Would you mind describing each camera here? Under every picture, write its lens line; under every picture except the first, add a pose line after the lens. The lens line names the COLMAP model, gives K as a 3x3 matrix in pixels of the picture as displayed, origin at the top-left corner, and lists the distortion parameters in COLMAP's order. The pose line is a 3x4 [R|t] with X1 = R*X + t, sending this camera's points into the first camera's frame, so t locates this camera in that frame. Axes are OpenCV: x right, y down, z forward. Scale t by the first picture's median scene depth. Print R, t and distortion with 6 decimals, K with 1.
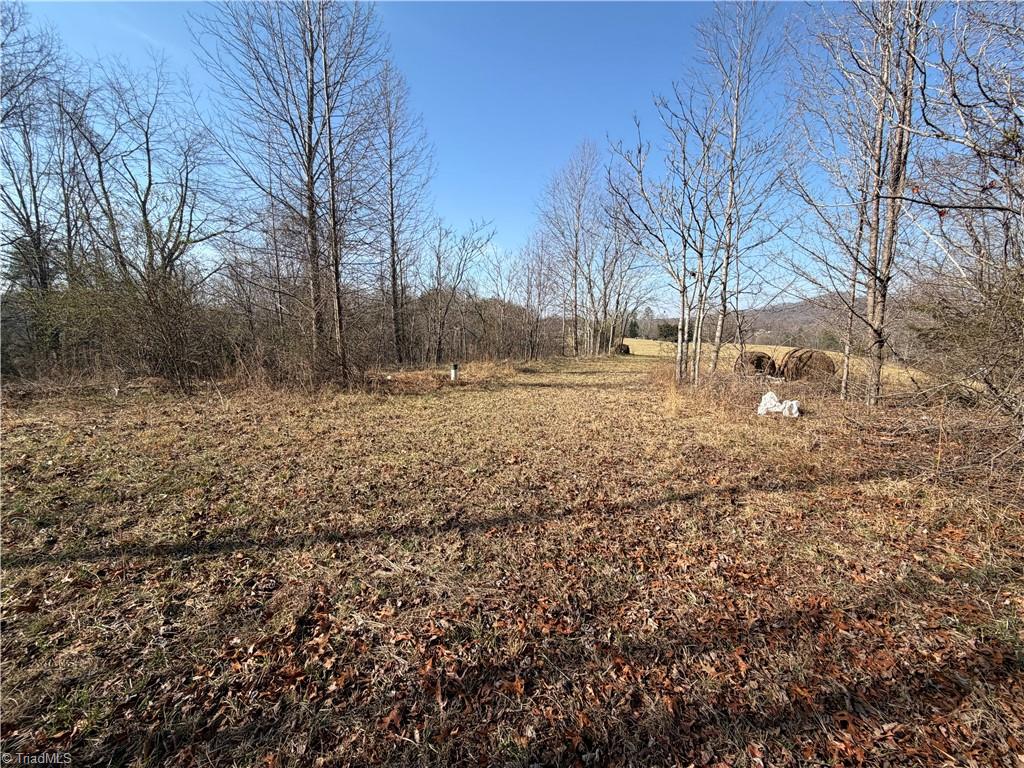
lens RADIAL K [[406.3, 0, 510.3], [0, 406.3, 383.7], [0, 0, 1]] dist [-0.000072, -0.000090]
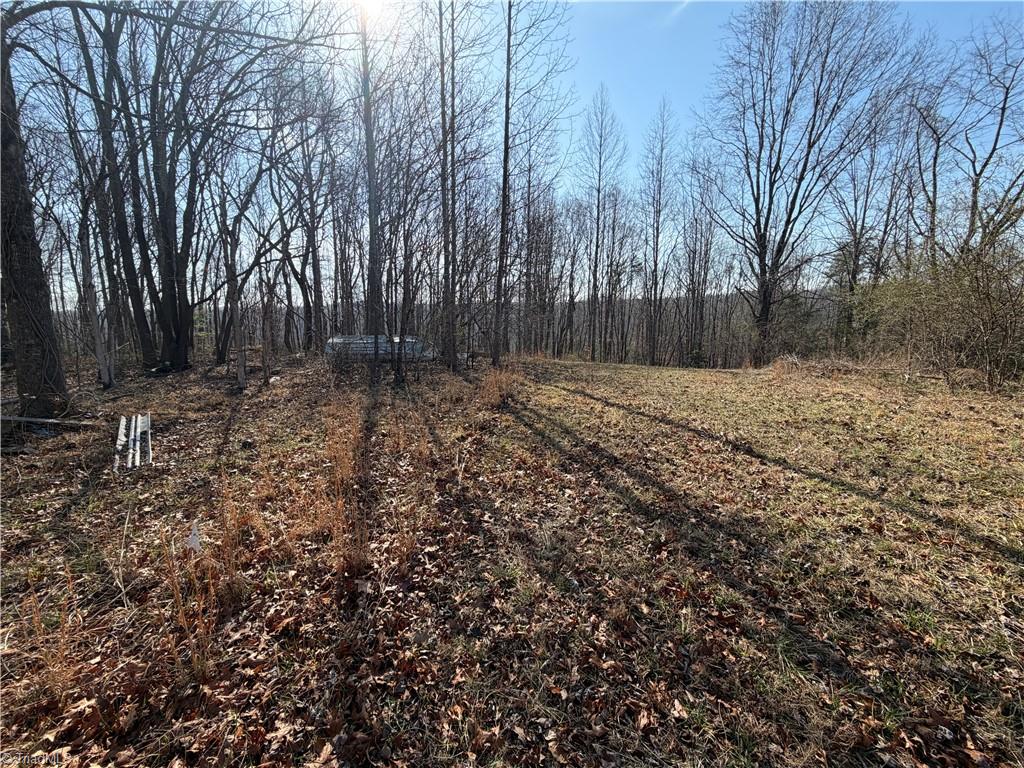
lens RADIAL K [[406.3, 0, 510.3], [0, 406.3, 383.7], [0, 0, 1]] dist [-0.000072, -0.000090]
pose [[0.057924, 0.161553, -0.985163, -0.023283], [-0.133786, 0.979174, 0.152705, 0.031716], [0.989316, 0.122956, 0.078331, -0.219560]]
